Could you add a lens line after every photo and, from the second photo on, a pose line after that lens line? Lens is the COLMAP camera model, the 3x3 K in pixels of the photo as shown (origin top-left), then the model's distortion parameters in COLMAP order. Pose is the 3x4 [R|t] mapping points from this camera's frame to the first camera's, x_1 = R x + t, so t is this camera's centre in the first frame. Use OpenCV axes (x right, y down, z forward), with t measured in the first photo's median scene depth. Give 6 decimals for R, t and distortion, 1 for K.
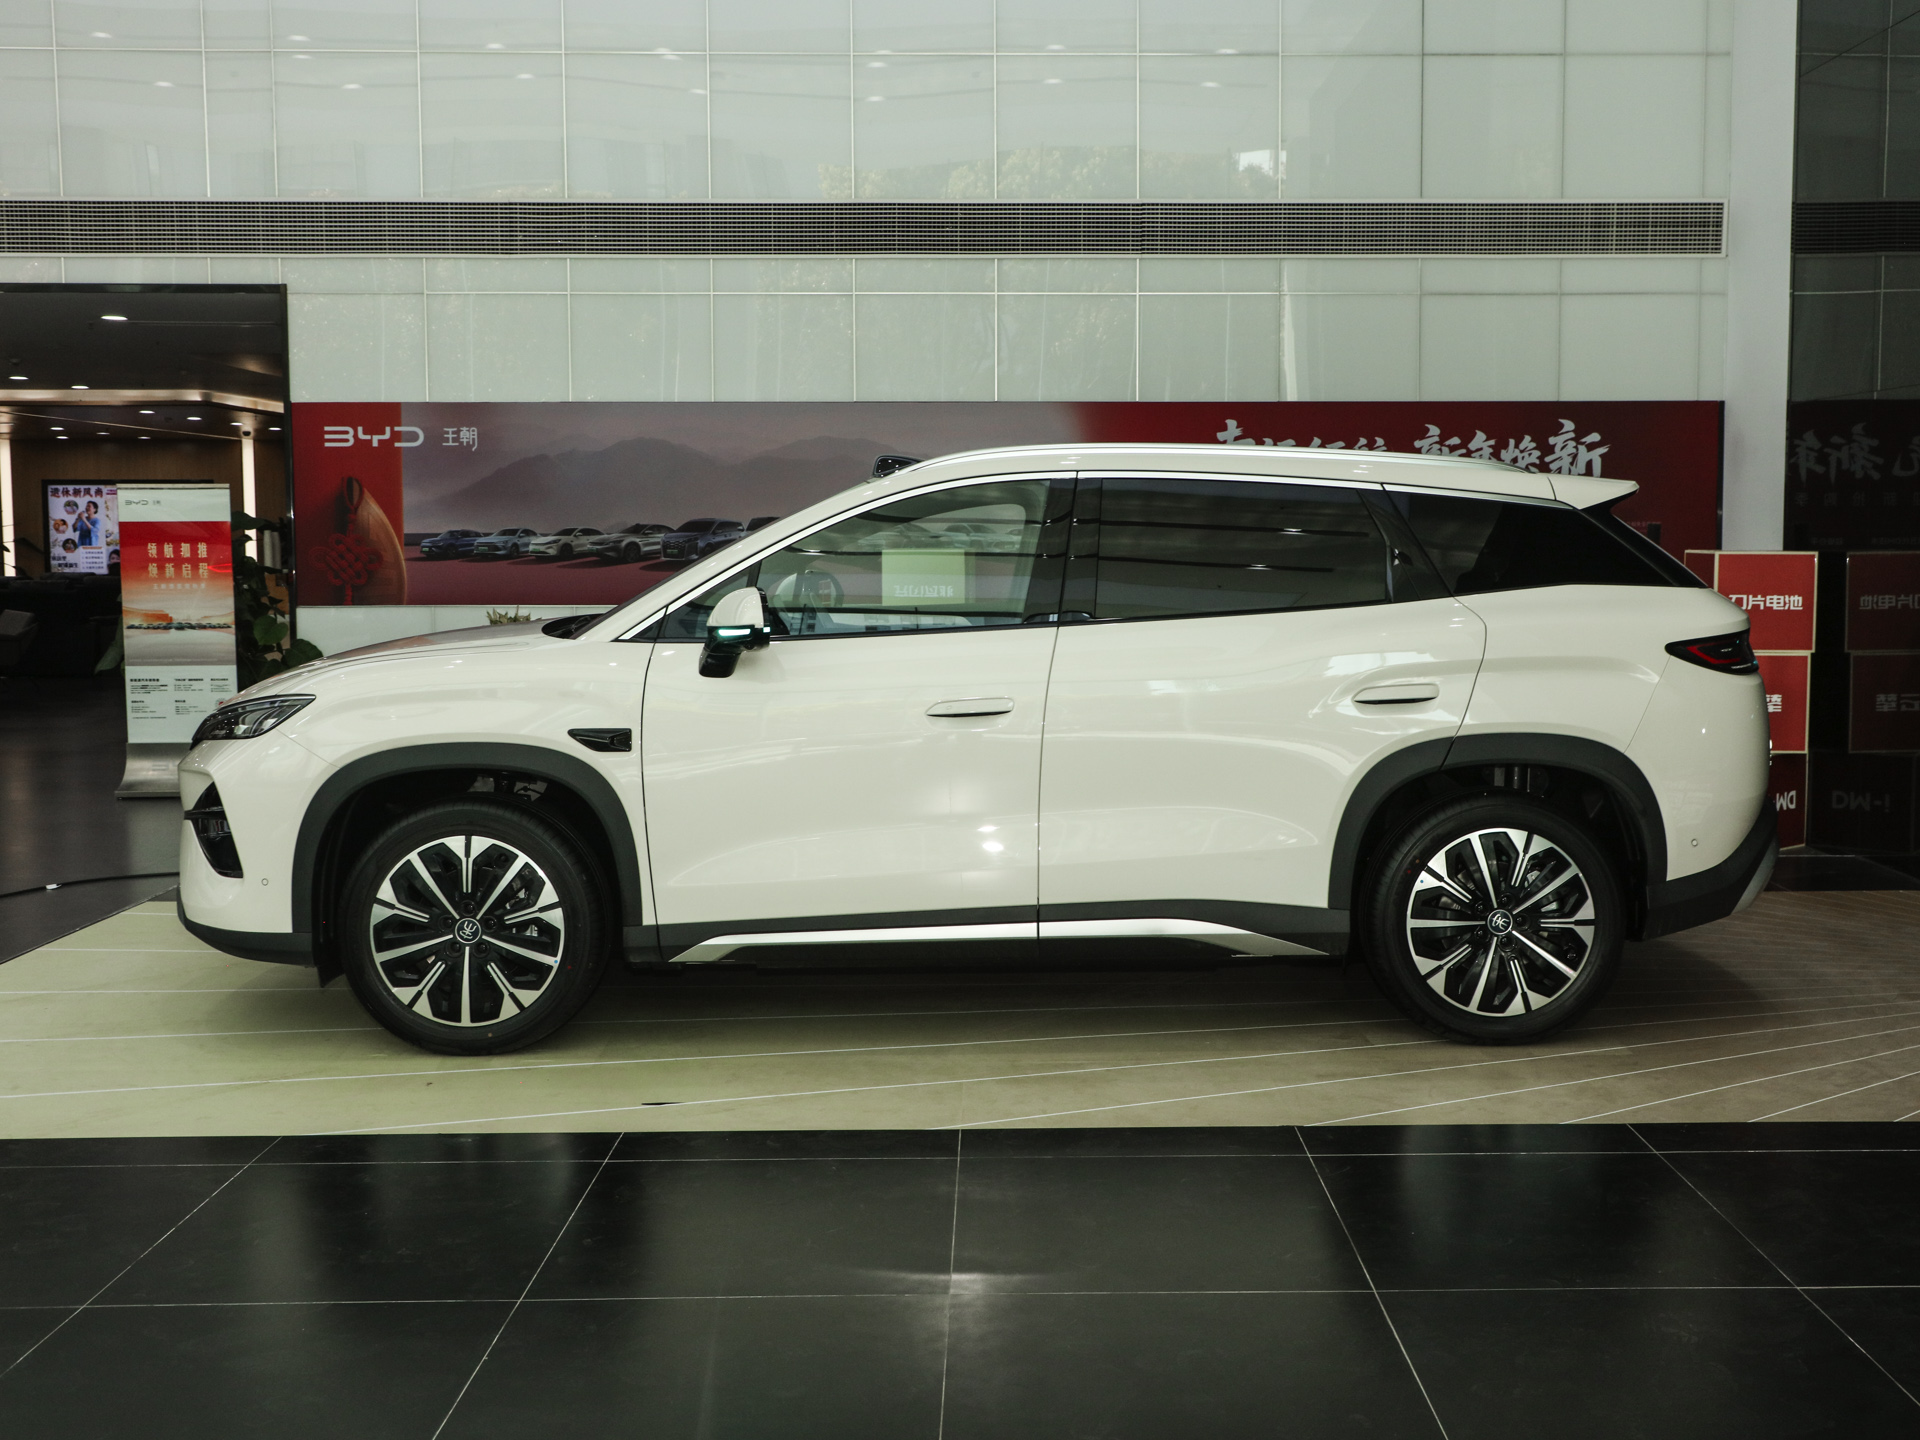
lens RADIAL K [[1967.5, 0, 960.0], [0, 1967.5, 720.0], [0, 0, 1]] dist [-0.003257, 0.016259]
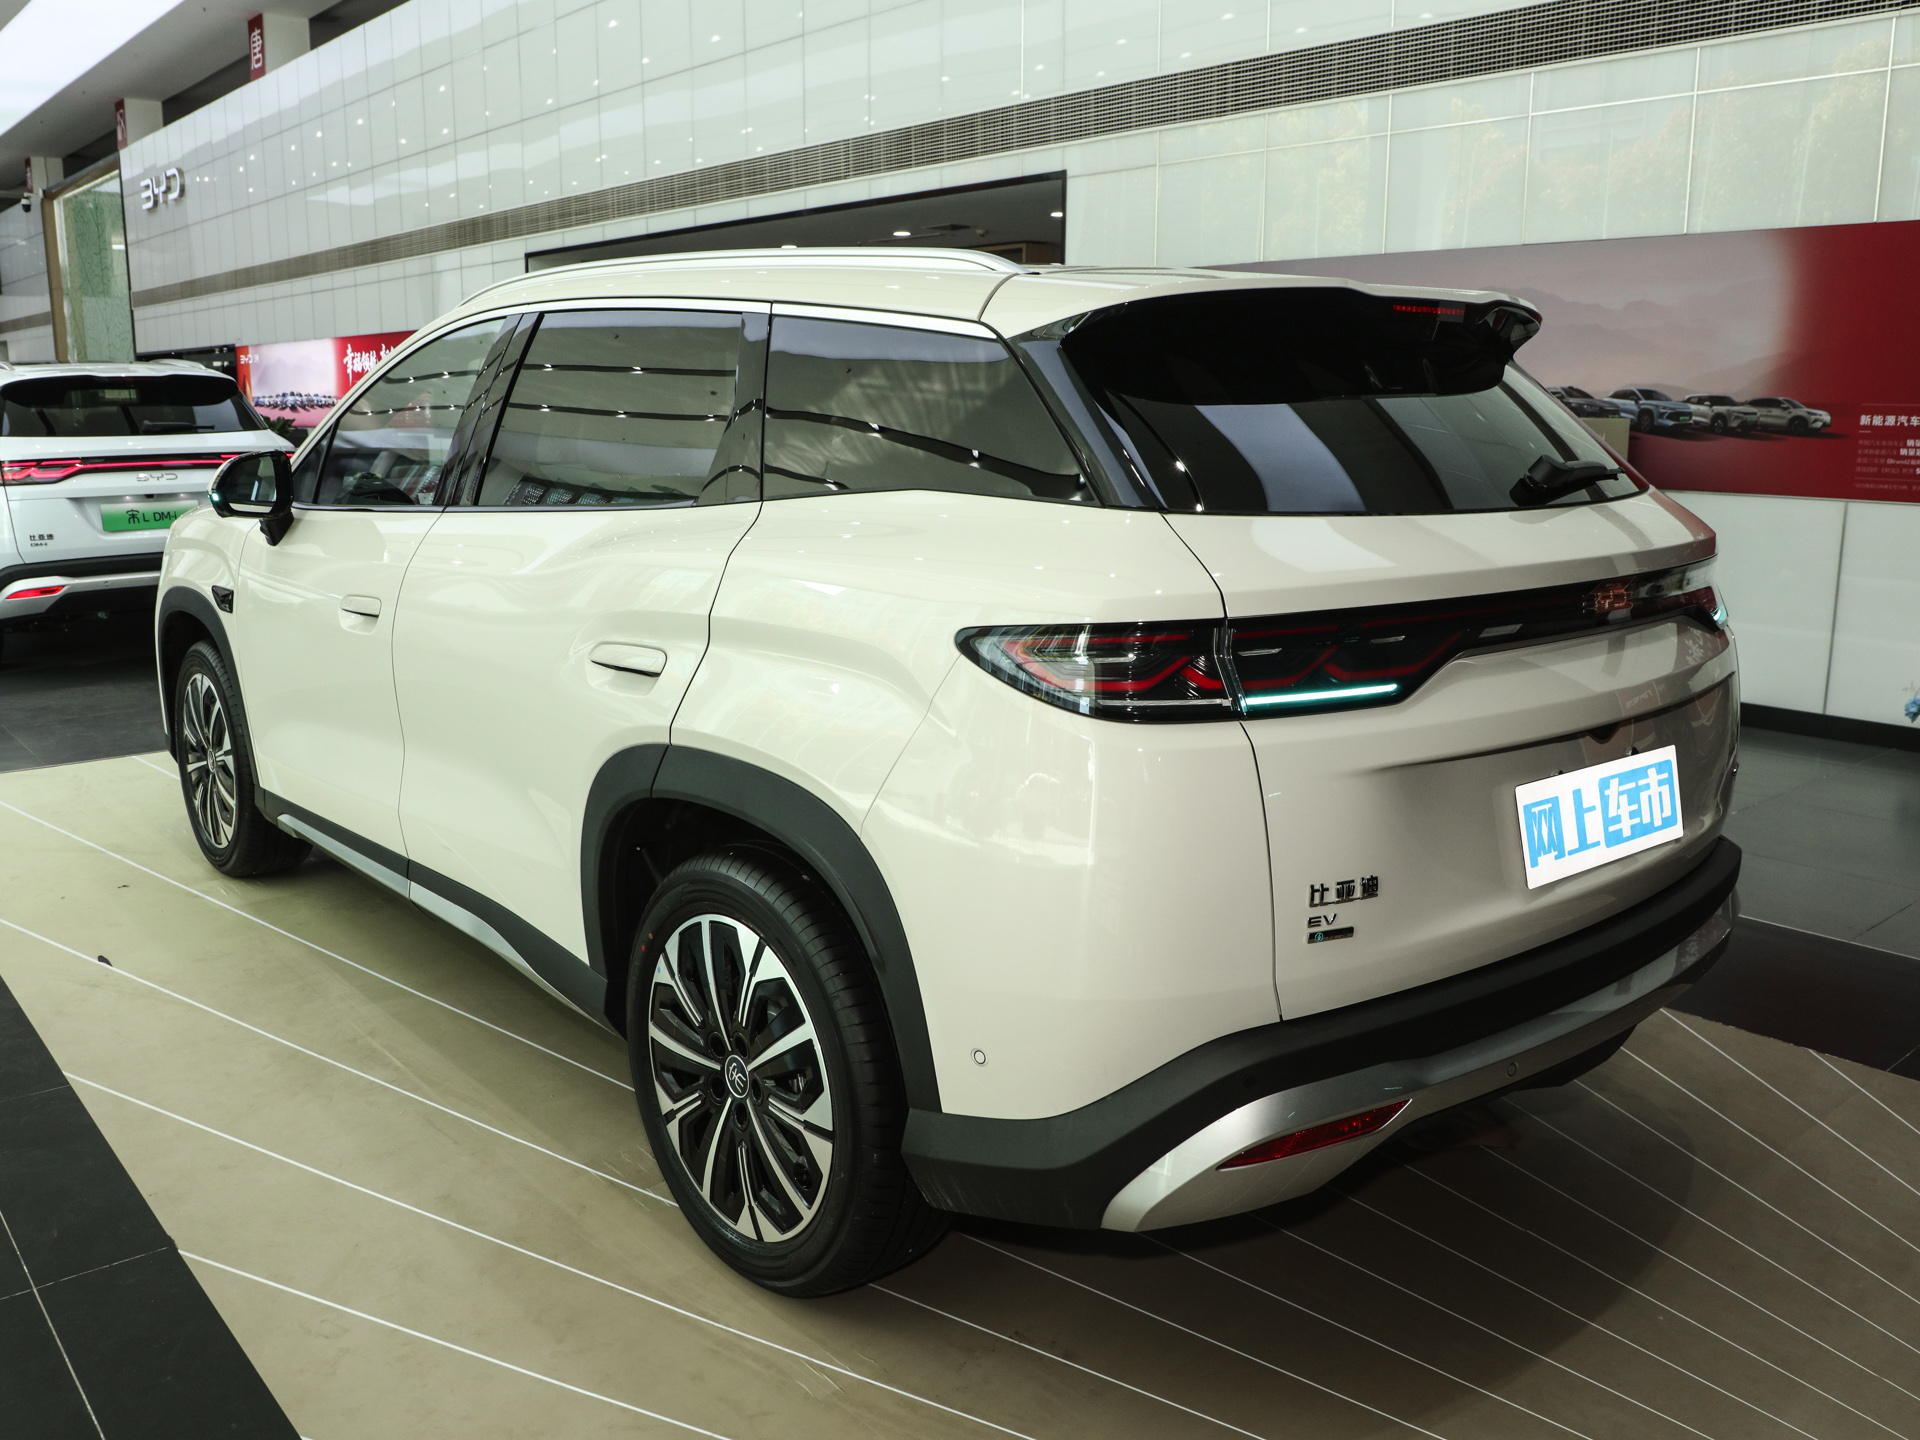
lens RADIAL K [[1523.2, 0, 886.3], [0, 1523.2, 730.4], [0, 0, 1]] dist [-0.057442, 0.015701]
pose [[0.639622, 0.169393, -0.749793, 0.612526], [-0.078789, 0.984727, 0.155257, -0.068504], [0.764641, -0.040231, 0.643200, 0.746064]]
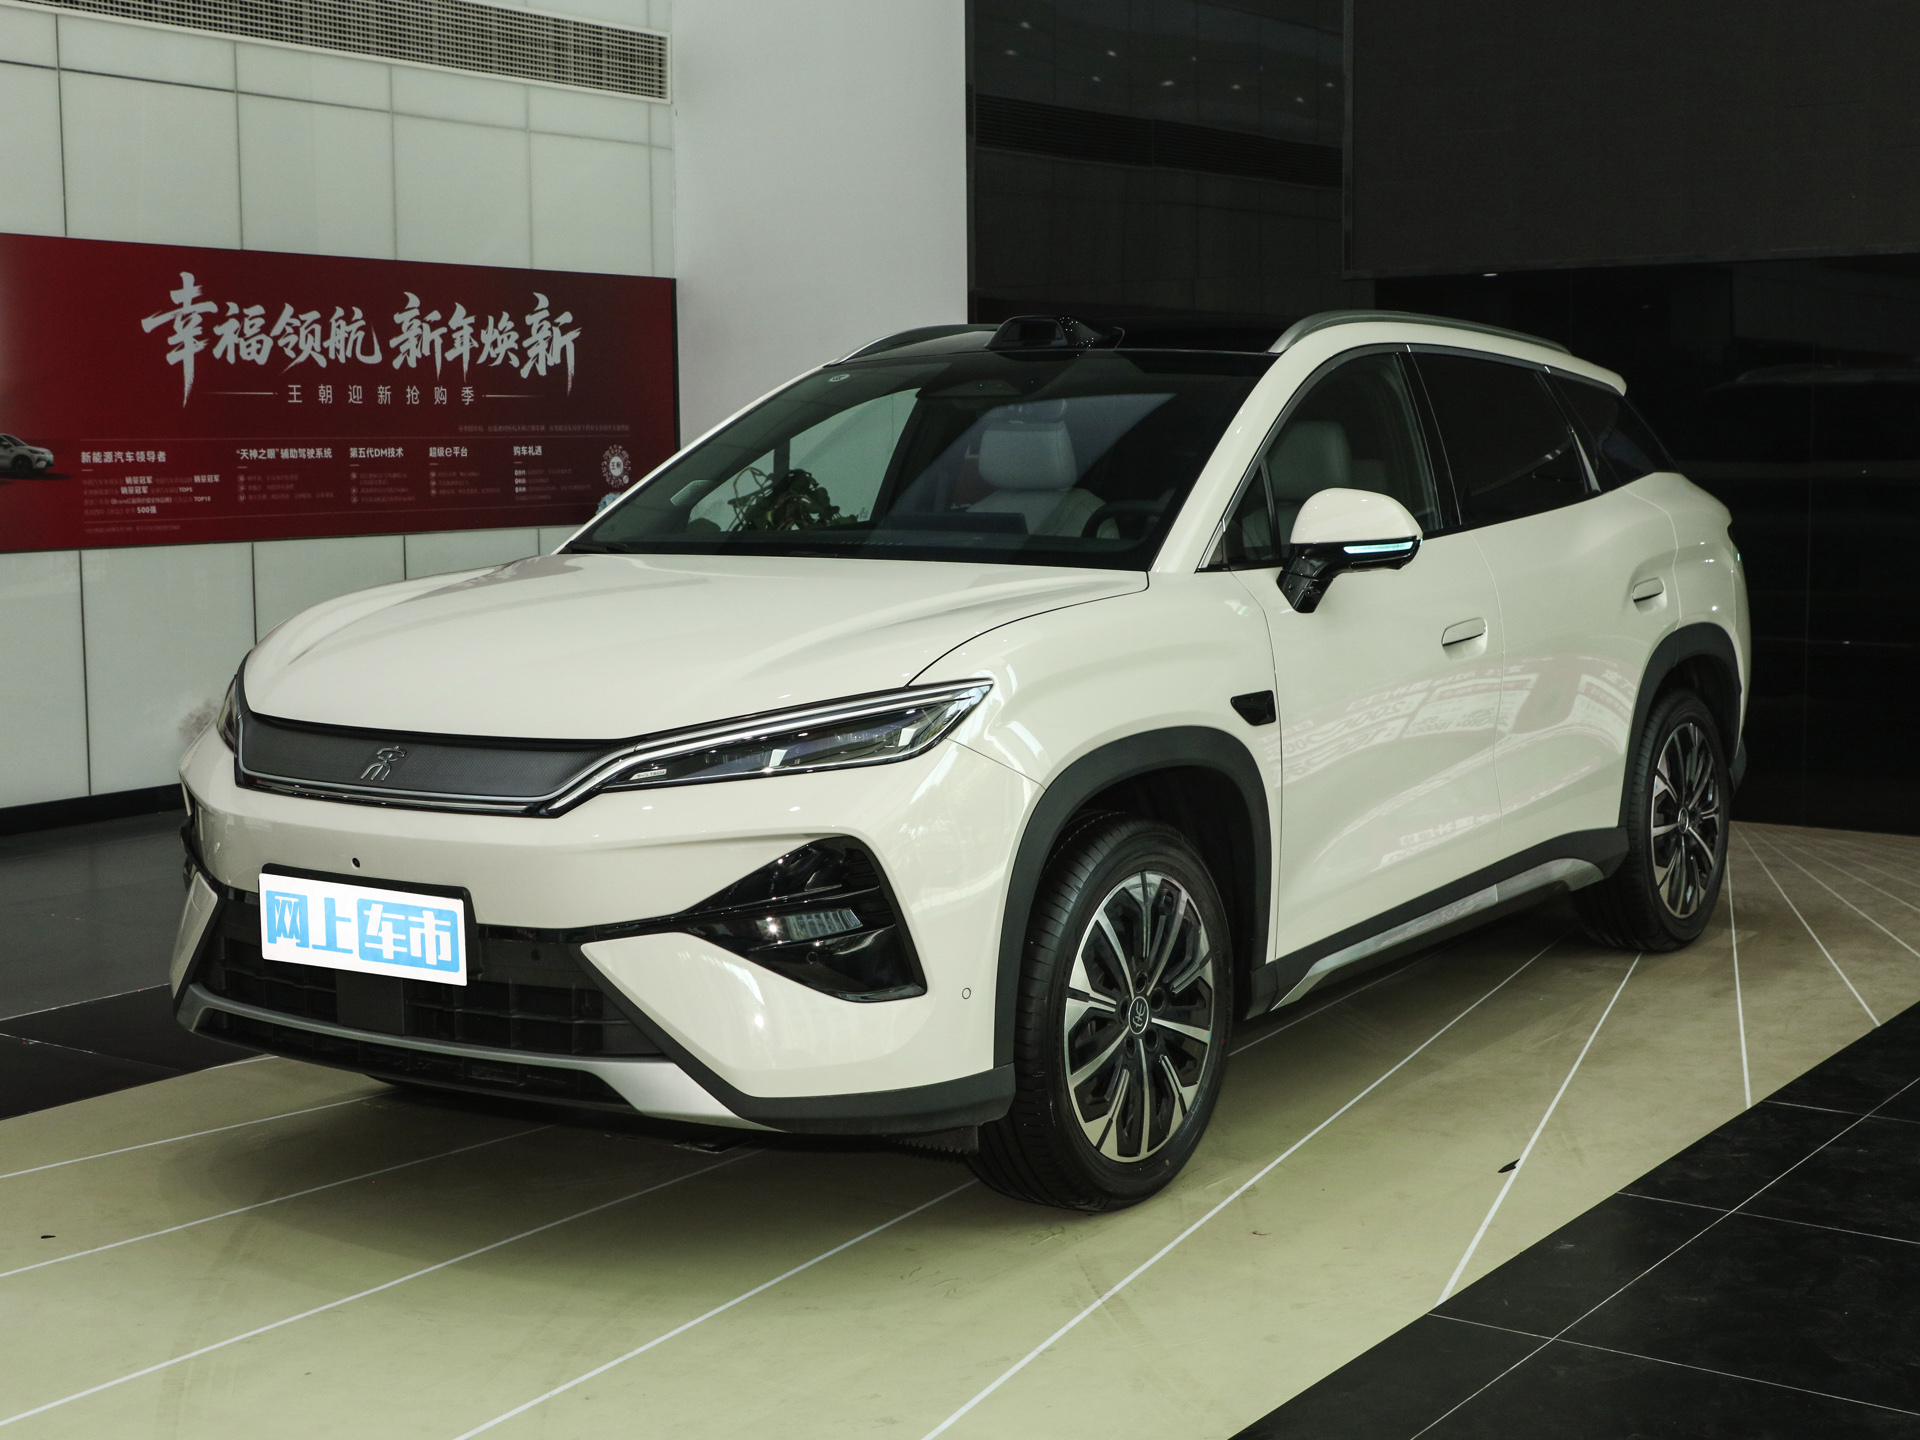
lens RADIAL K [[2750.6, 0, 960.0], [0, 2750.6, 720.0], [0, 0, 1]] dist [0.014450, 0.108985]
pose [[0.563230, -0.086898, 0.821718, -1.033064], [0.088161, 0.995098, 0.044805, -0.038694], [-0.821583, 0.047208, 0.568130, 0.515485]]
